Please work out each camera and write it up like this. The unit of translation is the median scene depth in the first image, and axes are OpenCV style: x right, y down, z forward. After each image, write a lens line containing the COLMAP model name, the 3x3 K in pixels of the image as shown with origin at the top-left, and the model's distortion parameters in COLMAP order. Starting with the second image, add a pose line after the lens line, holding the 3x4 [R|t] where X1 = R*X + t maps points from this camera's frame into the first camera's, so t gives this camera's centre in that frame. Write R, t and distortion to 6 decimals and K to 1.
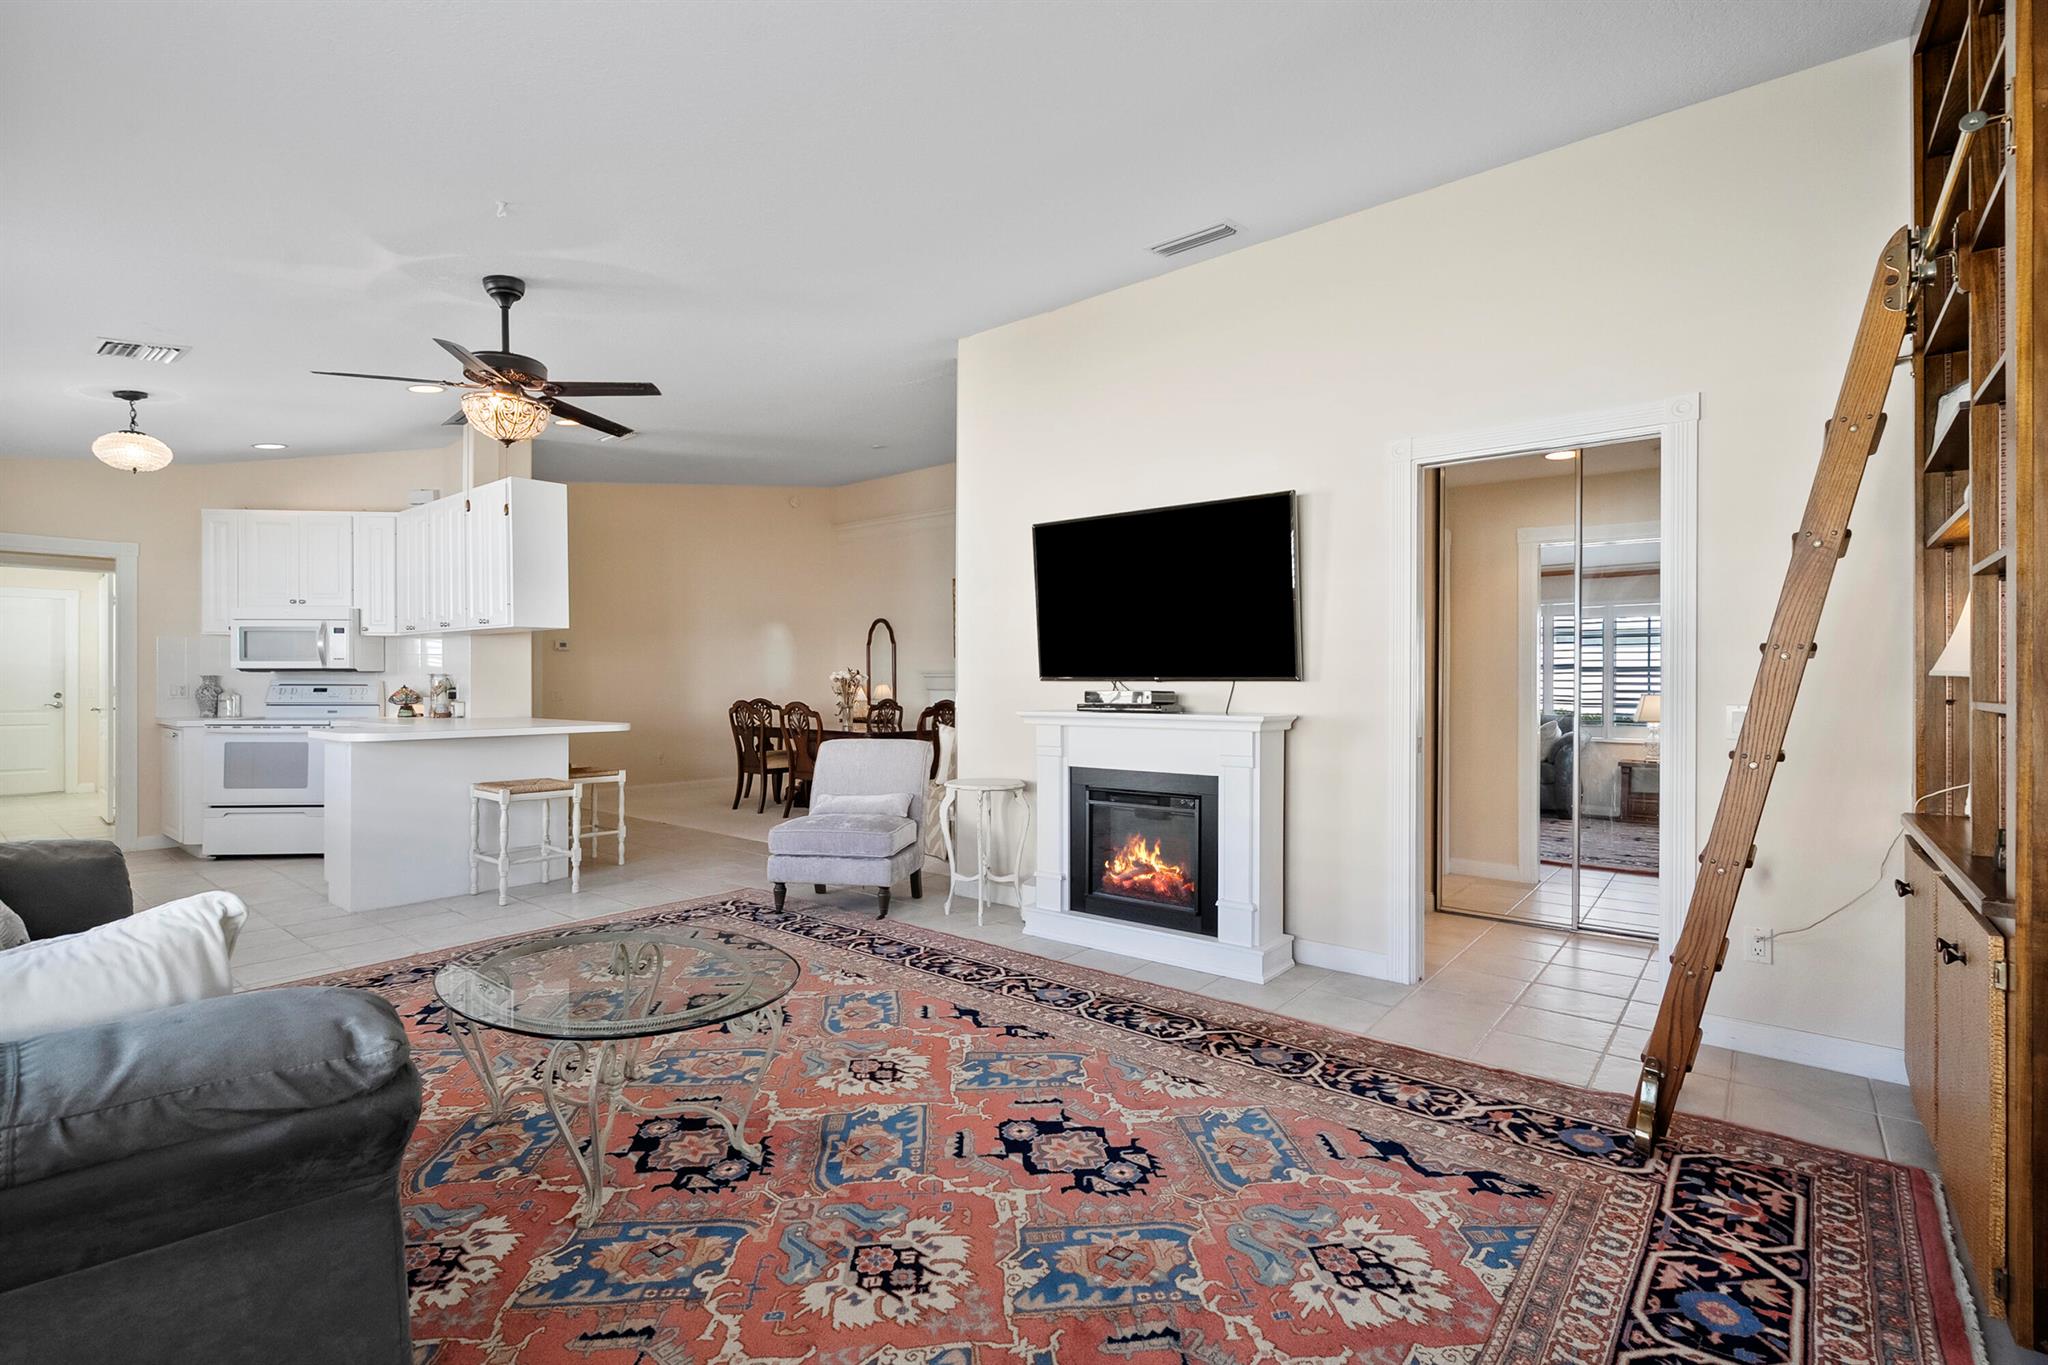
lens RADIAL K [[926.6, 0, 1021.3], [0, 926.6, 685.1], [0, 0, 1]] dist [-0.001756, 0.000304]
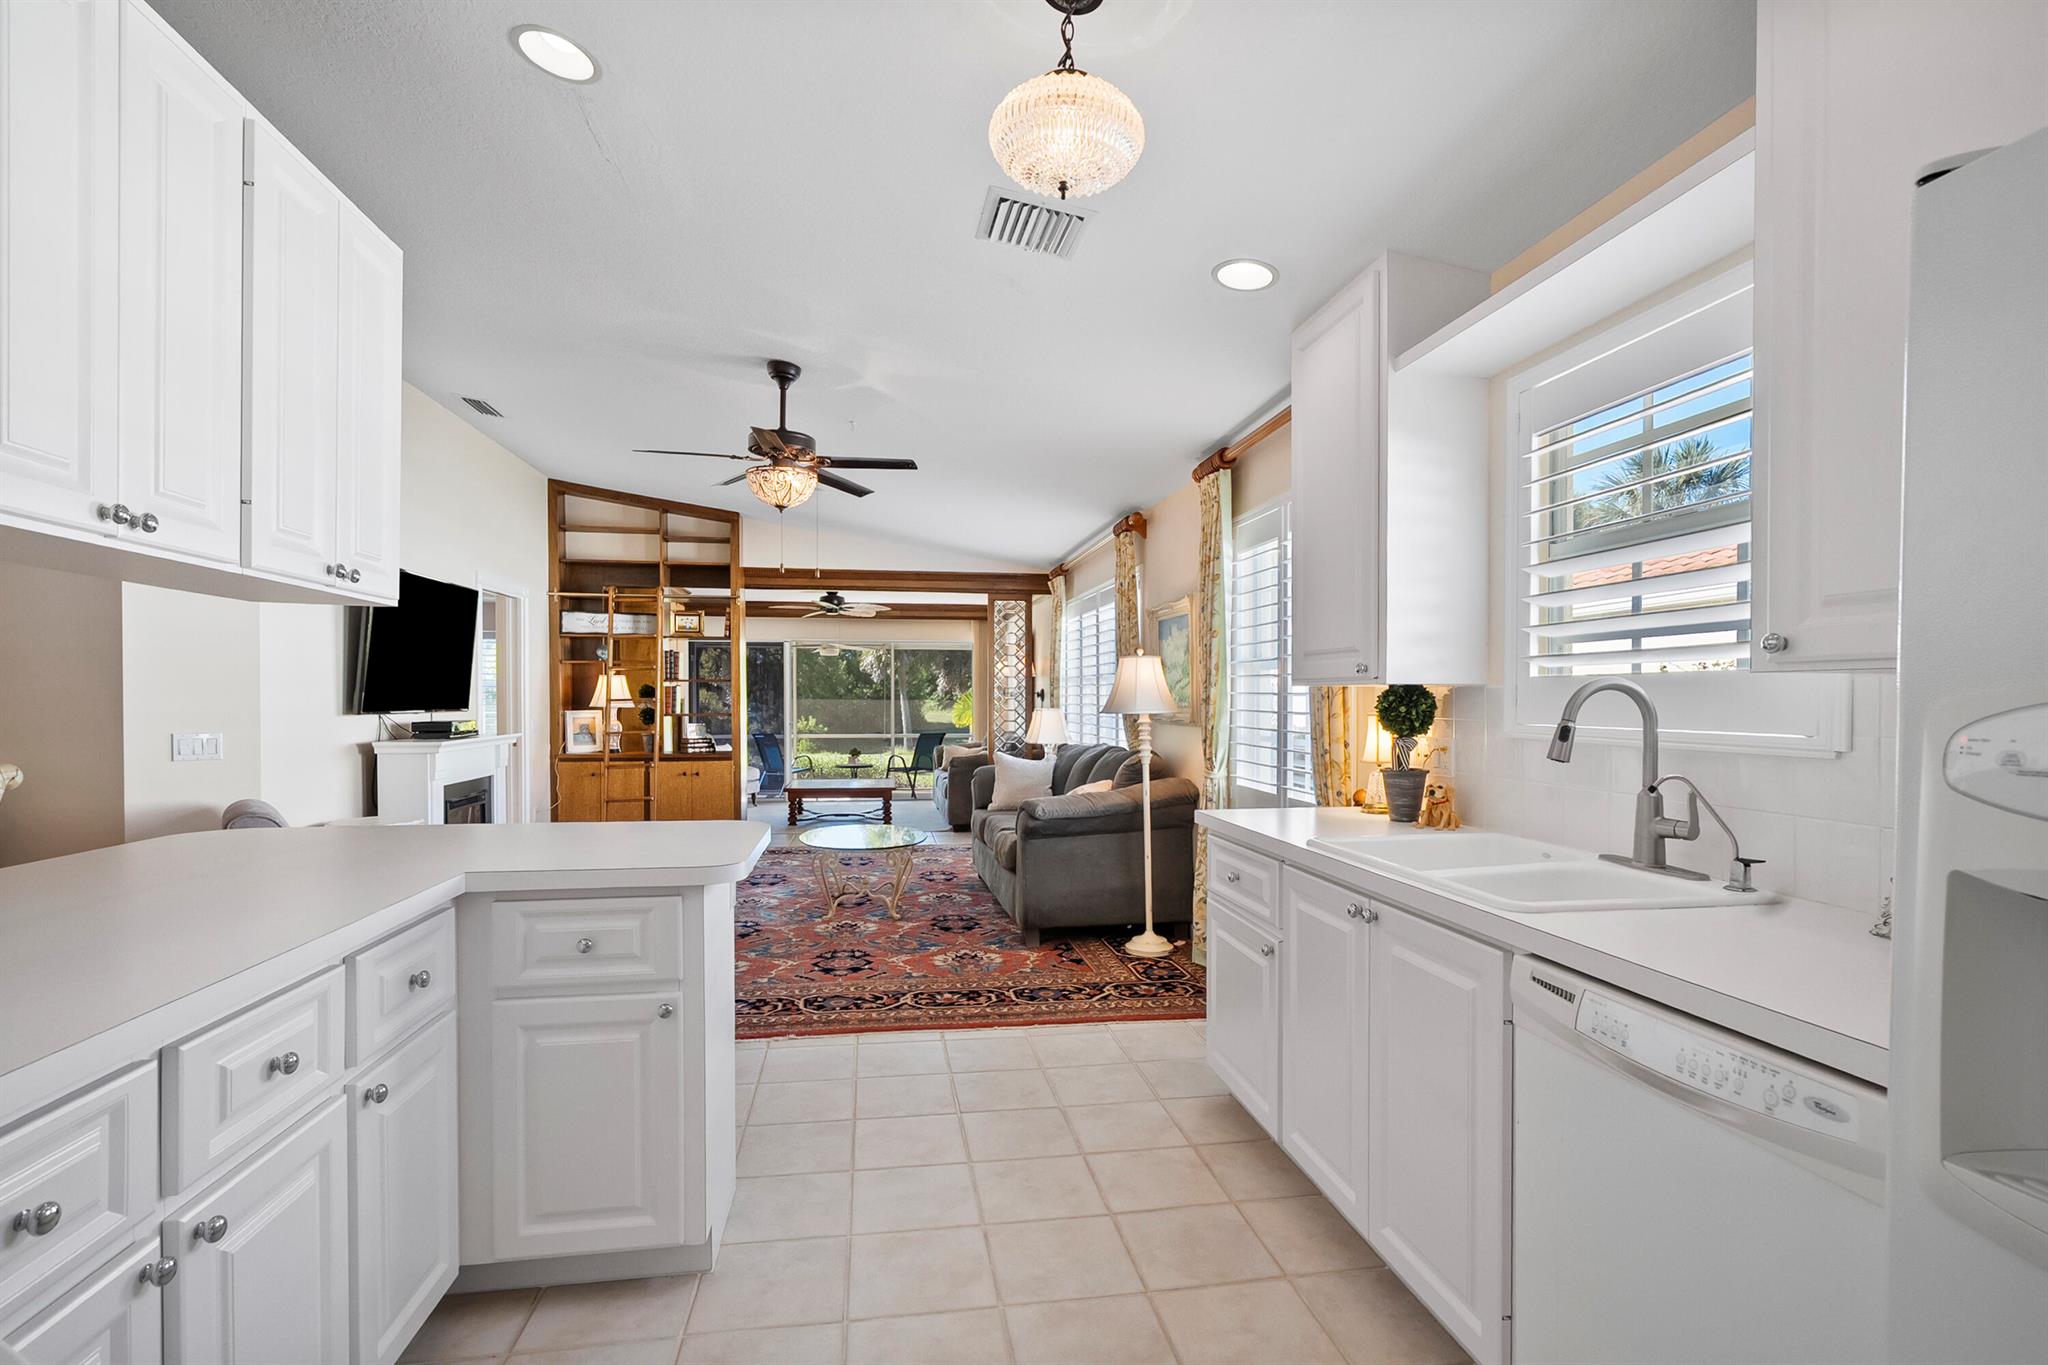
lens RADIAL K [[926.6, 0, 1024.3], [0, 926.6, 698.0], [0, 0, 1]] dist [-0.001756, 0.000304]
pose [[-0.750956, 0.005771, 0.660328, -1.362260], [0.005468, 0.999982, -0.002521, -0.016899], [-0.660330, 0.001717, -0.750973, 1.474334]]
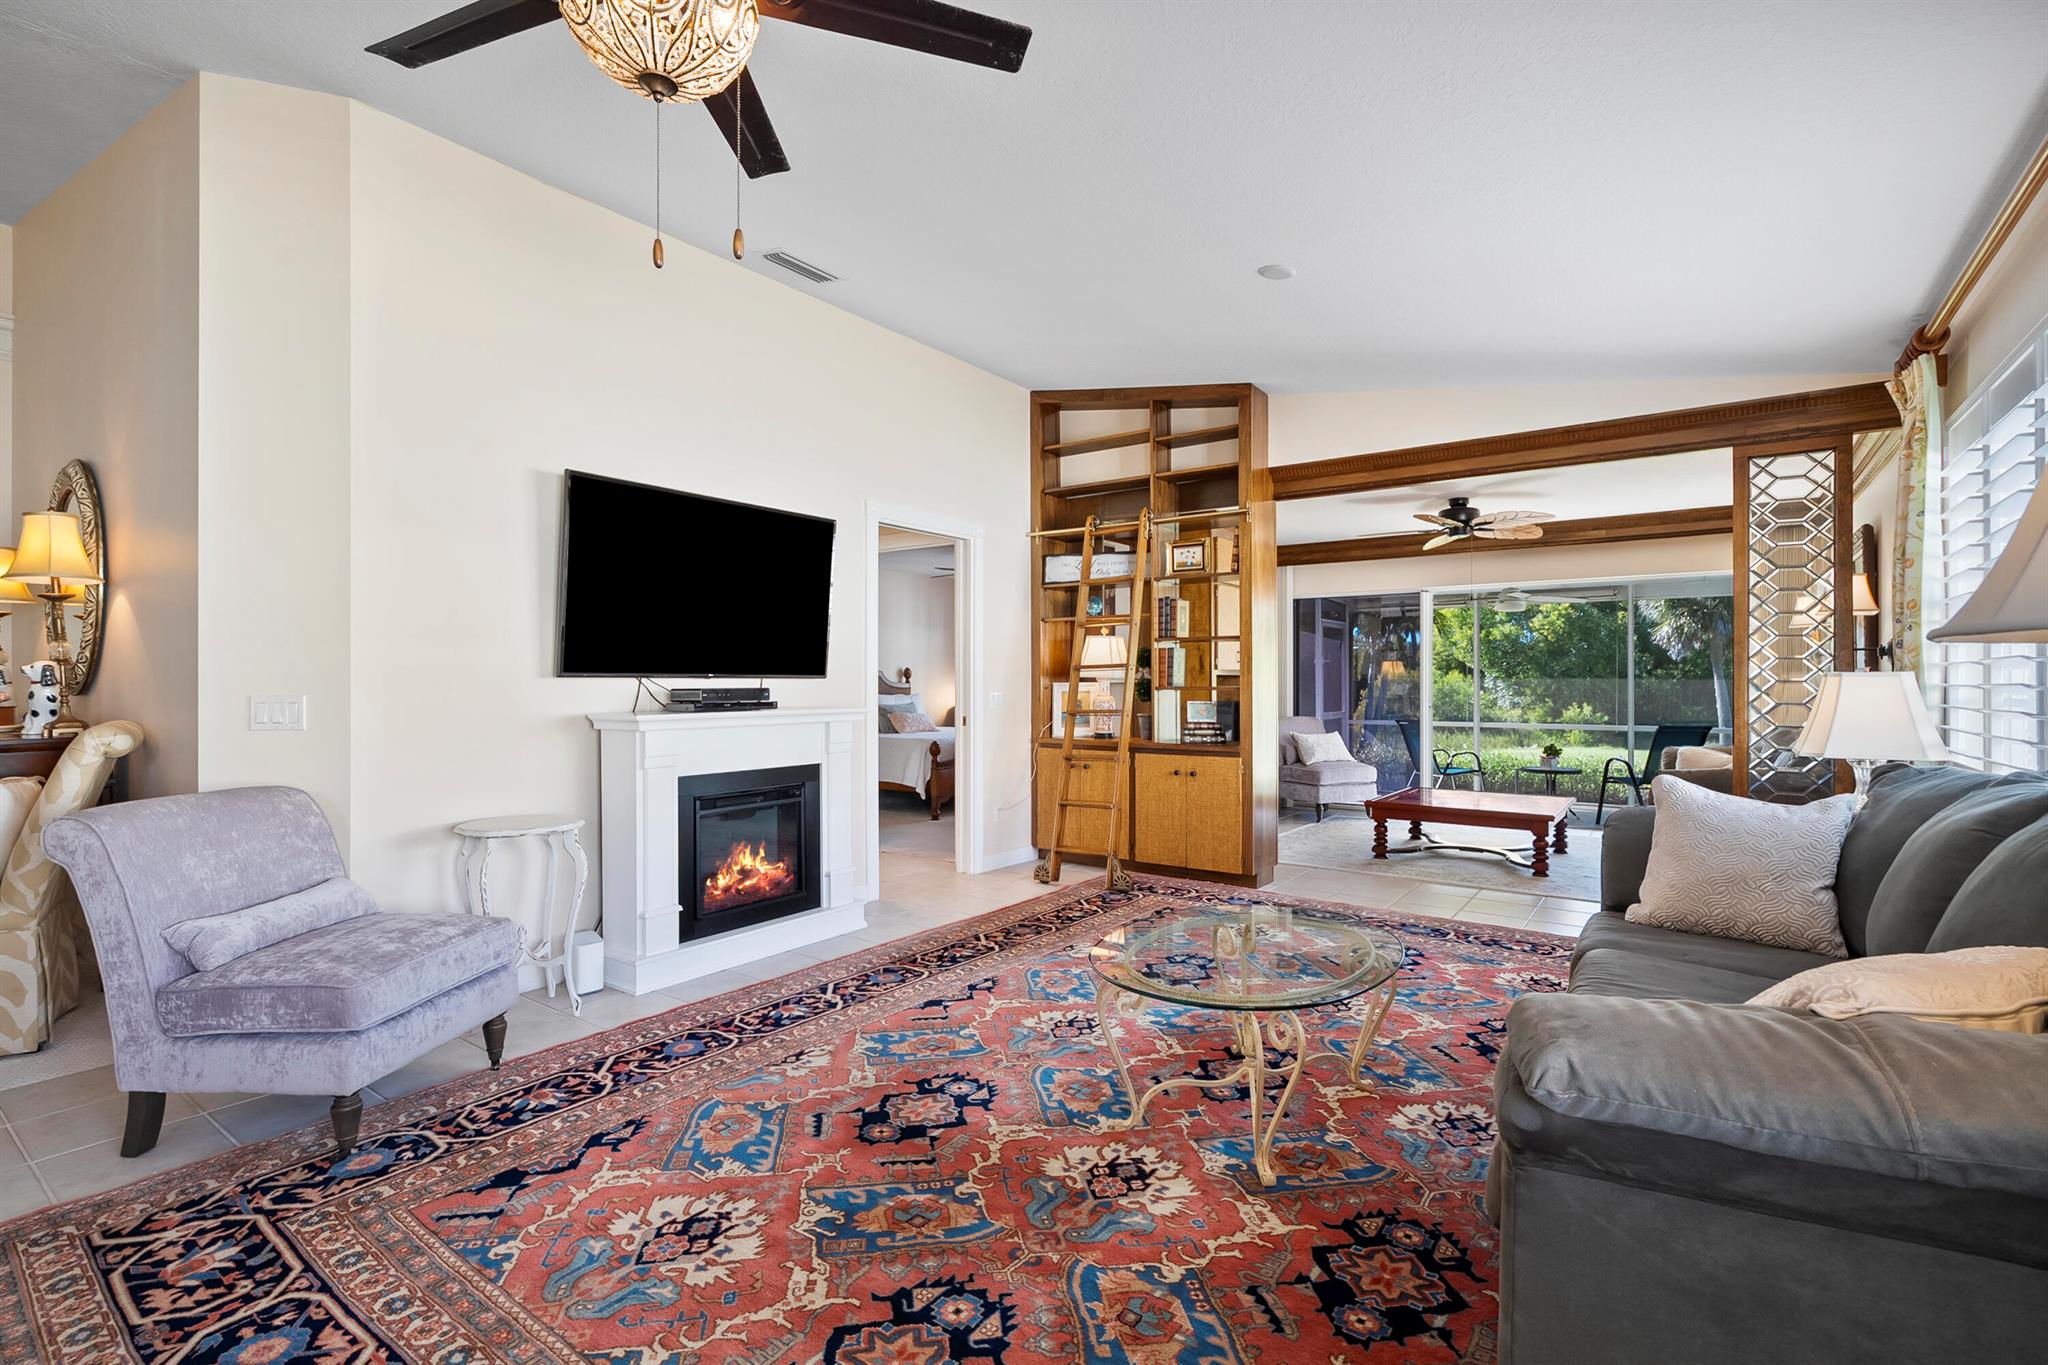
lens RADIAL K [[926.6, 0, 1039.3], [0, 926.6, 680.6], [0, 0, 1]] dist [-0.001756, 0.000304]
pose [[-0.071405, 0.009717, 0.997400, -0.887383], [0.004742, 0.999945, -0.009402, 0.010412], [-0.997436, 0.004058, -0.071447, 0.789549]]
